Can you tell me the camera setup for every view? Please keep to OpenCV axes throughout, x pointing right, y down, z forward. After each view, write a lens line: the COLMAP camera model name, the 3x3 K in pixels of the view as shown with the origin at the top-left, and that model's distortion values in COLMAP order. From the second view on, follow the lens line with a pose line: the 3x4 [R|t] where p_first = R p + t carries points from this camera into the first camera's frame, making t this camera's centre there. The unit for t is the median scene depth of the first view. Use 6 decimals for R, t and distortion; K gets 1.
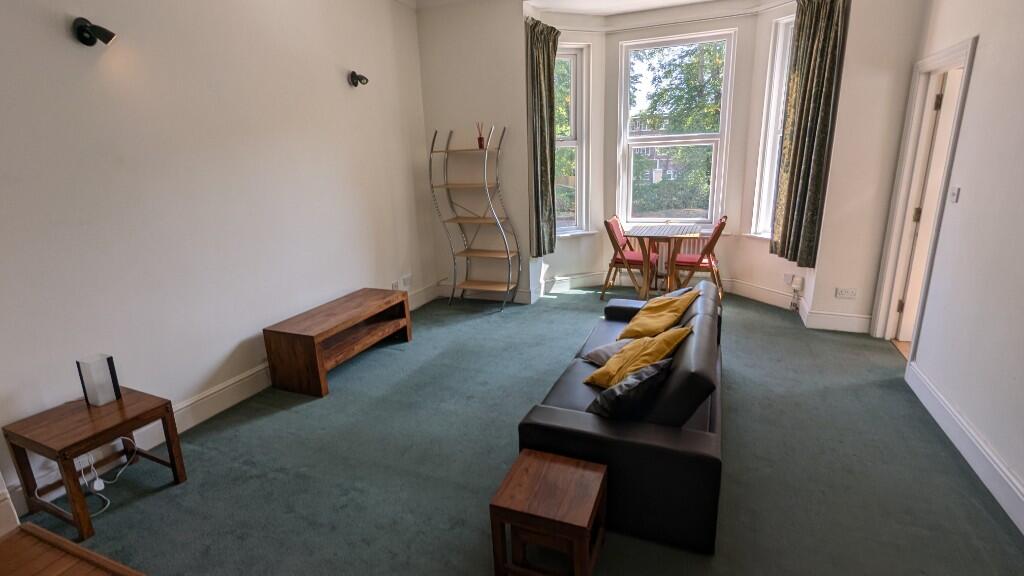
lens RADIAL K [[483.1, 0, 511.1], [0, 483.1, 285.8], [0, 0, 1]] dist [0.000478, 0.000870]
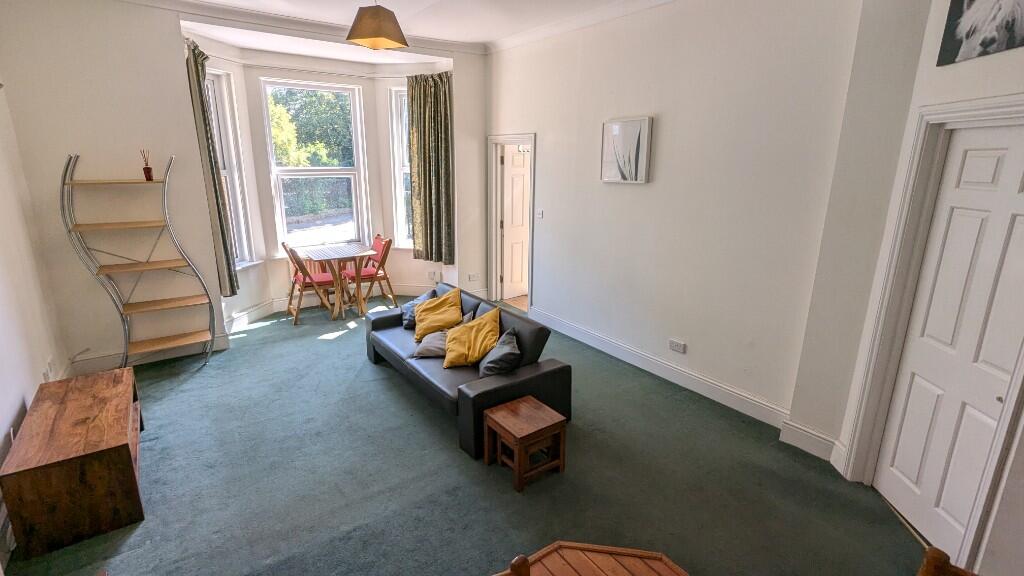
lens RADIAL K [[483.1, 0, 511.1], [0, 483.1, 285.8], [0, 0, 1]] dist [0.000478, 0.000870]
pose [[0.530654, -0.175901, 0.829135, -0.450818], [0.193508, 0.977536, 0.083537, -0.054866], [-0.825204, 0.116115, 0.552772, 0.043139]]
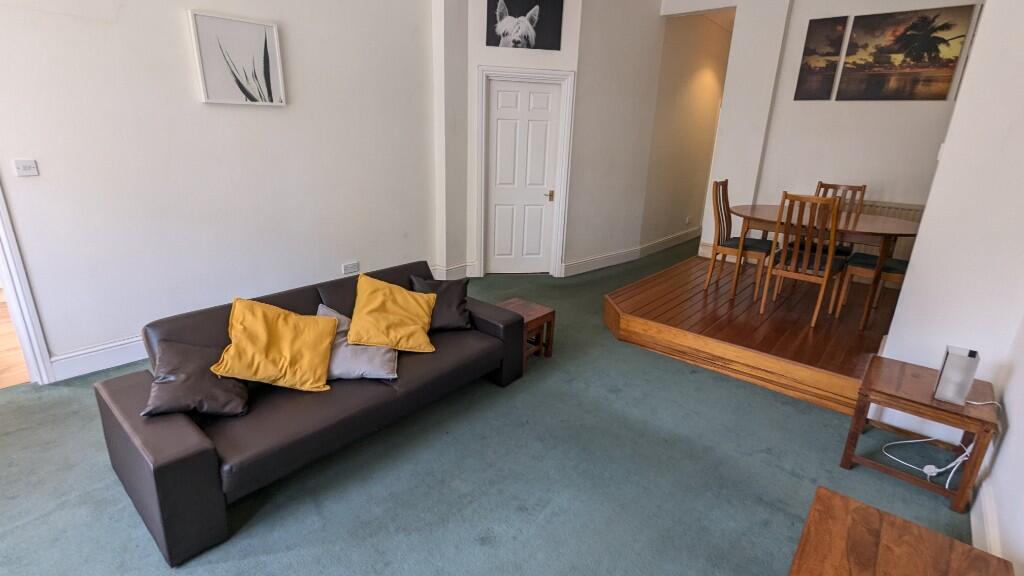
lens RADIAL K [[483.1, 0, 511.1], [0, 483.1, 285.8], [0, 0, 1]] dist [0.000478, 0.000870]
pose [[-0.951703, -0.085163, 0.294971, -0.165006], [0.085429, 0.849360, 0.520855, -0.231010], [-0.294894, 0.520899, -0.801063, 0.907290]]
